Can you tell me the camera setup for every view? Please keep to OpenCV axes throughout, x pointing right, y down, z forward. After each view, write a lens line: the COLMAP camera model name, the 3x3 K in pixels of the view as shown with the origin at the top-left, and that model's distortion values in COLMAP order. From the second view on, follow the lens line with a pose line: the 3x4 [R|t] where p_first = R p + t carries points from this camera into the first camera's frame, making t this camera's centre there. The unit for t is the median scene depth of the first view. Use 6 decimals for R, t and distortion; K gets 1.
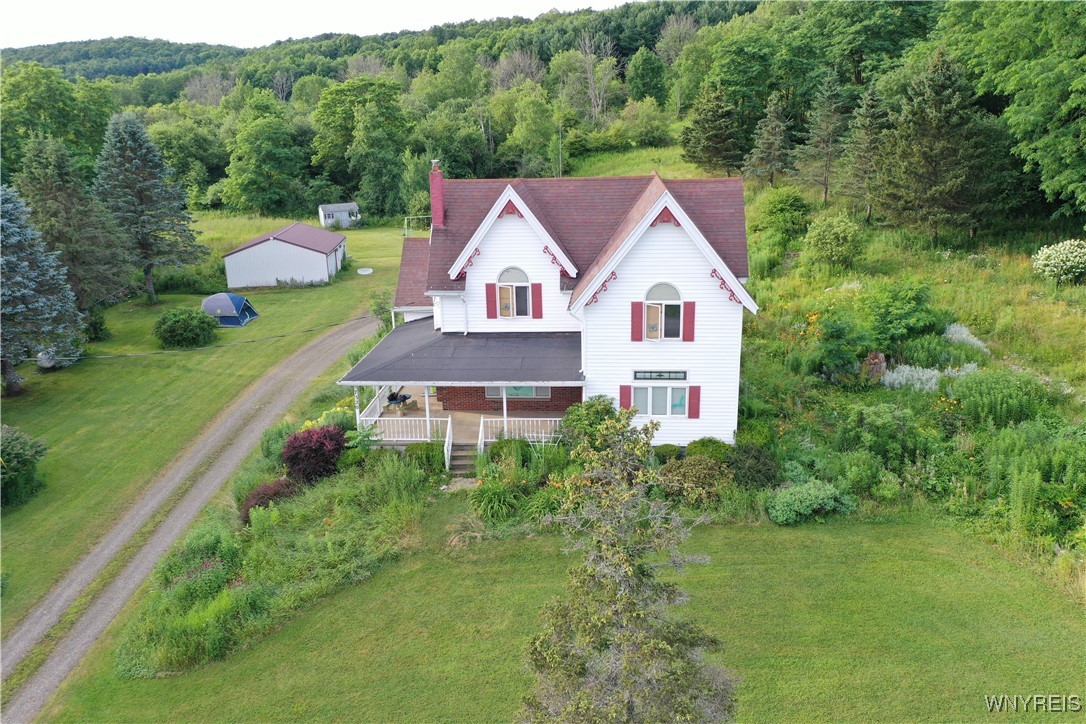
lens RADIAL K [[857.7, 0, 543.0], [0, 857.7, 362.0], [0, 0, 1]] dist [-0.002847, 0.003206]
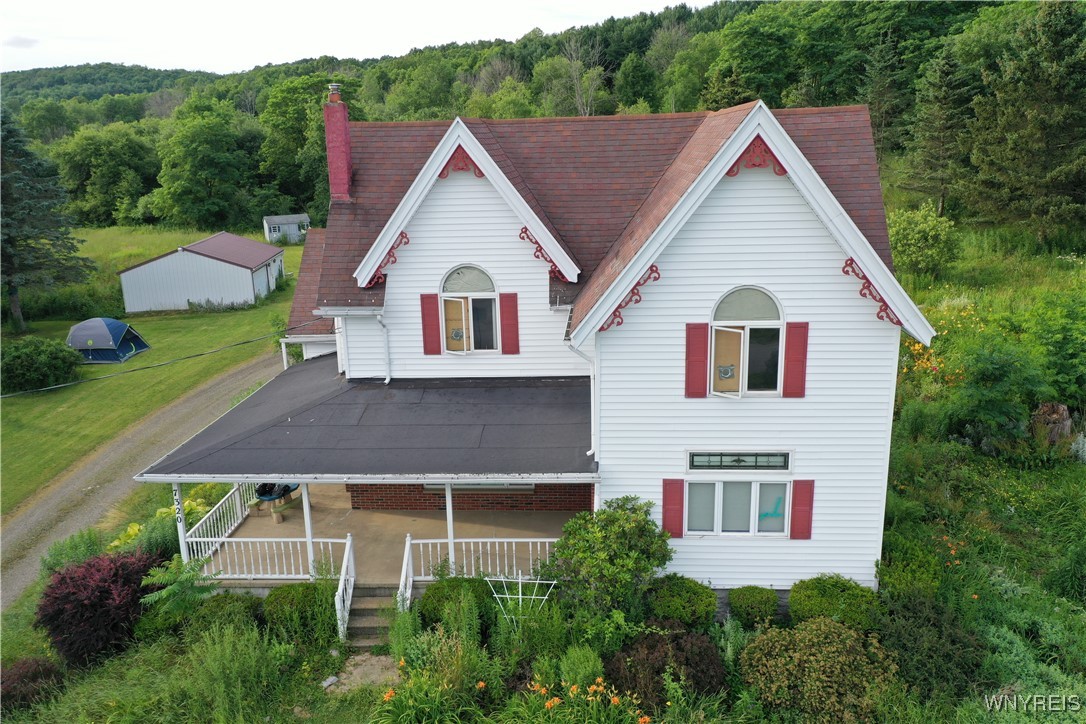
lens RADIAL K [[857.7, 0, 543.0], [0, 857.7, 362.0], [0, 0, 1]] dist [-0.002847, 0.003206]
pose [[0.999823, -0.006613, 0.017606, 0.003627], [0.007162, 0.999484, -0.031326, -0.018976], [-0.017390, 0.031447, 0.999354, 0.295264]]
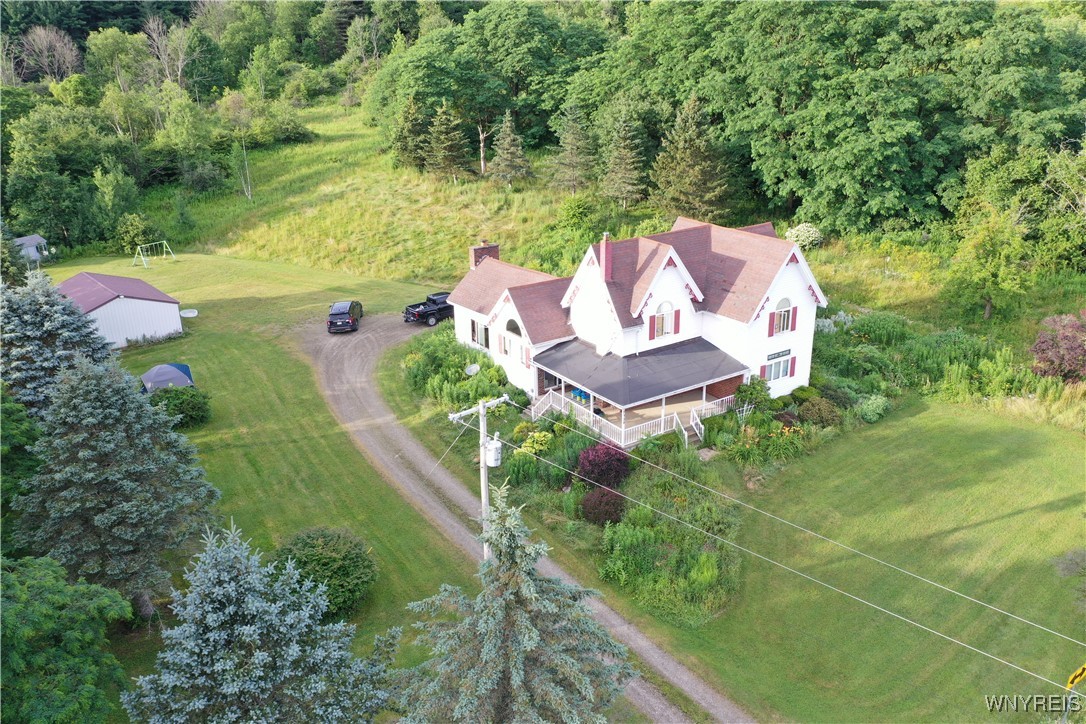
lens RADIAL K [[857.7, 0, 543.0], [0, 857.7, 362.0], [0, 0, 1]] dist [-0.002847, 0.003206]
pose [[0.787039, -0.206990, 0.581141, -0.722136], [0.172969, 0.978285, 0.114193, -0.145185], [-0.592159, 0.010645, 0.805751, -0.017296]]
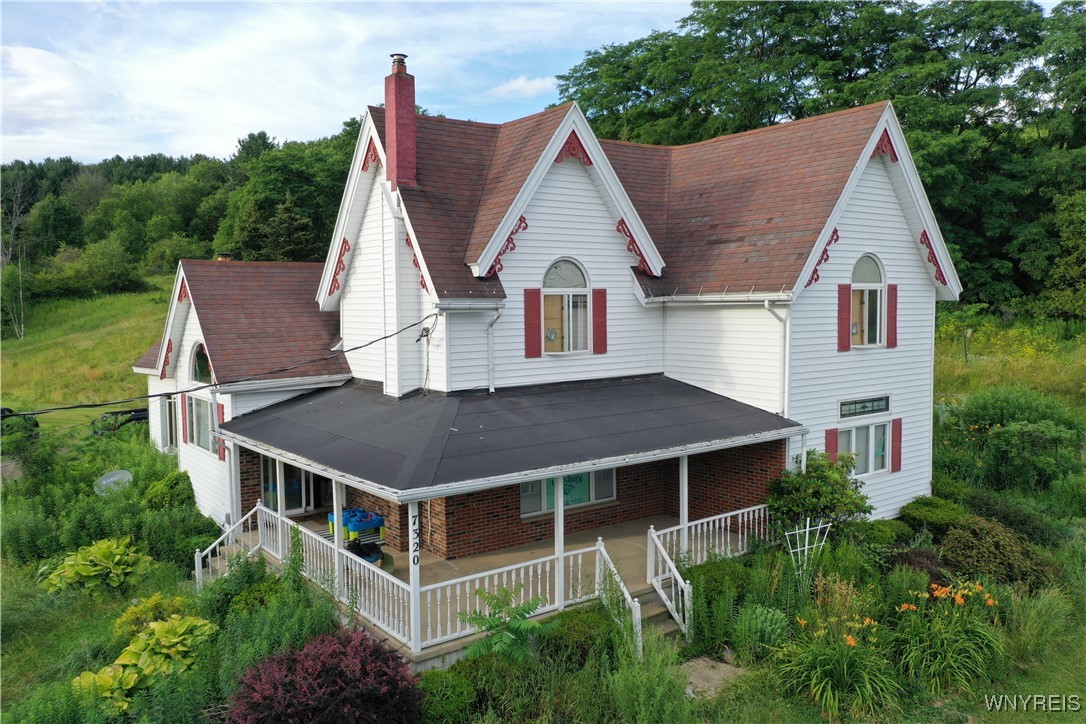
lens RADIAL K [[857.7, 0, 543.0], [0, 857.7, 362.0], [0, 0, 1]] dist [-0.002847, 0.003206]
pose [[0.747497, -0.033927, 0.663399, -0.283120], [0.183452, 0.970397, -0.157080, 0.024673], [-0.638431, 0.239119, 0.731593, 0.434876]]
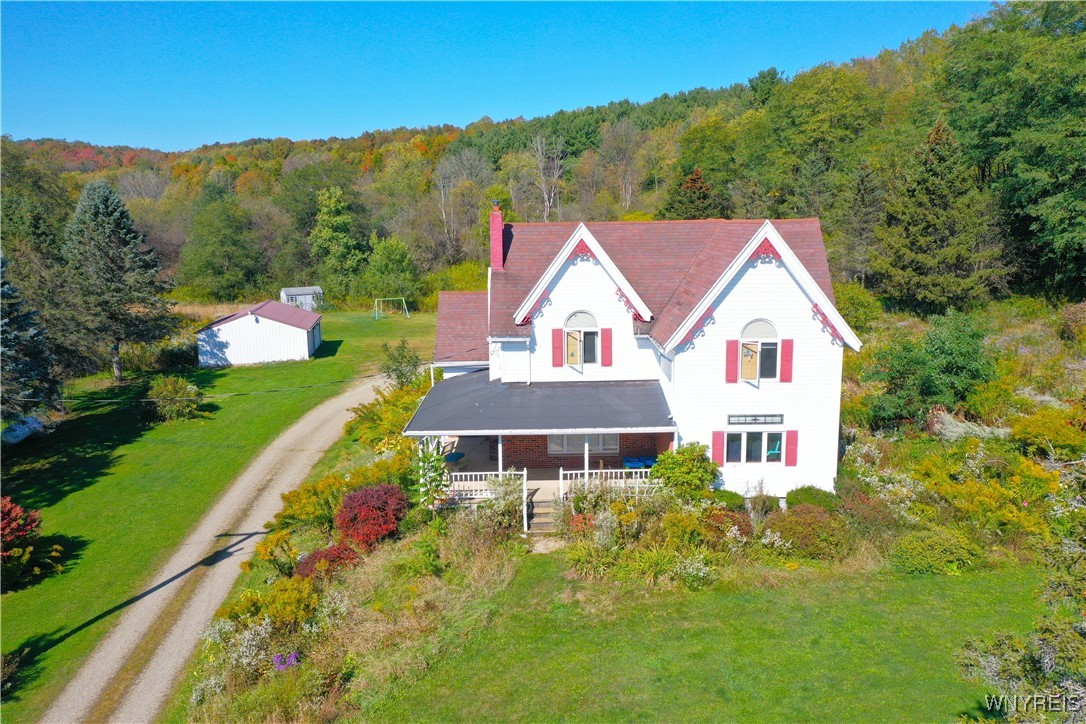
lens RADIAL K [[857.7, 0, 543.0], [0, 857.7, 362.0], [0, 0, 1]] dist [-0.002847, 0.003206]
pose [[0.995934, -0.005043, 0.089940, -0.112168], [0.015723, 0.992838, -0.118433, 0.038198], [-0.088698, 0.119366, 0.988880, 0.057288]]
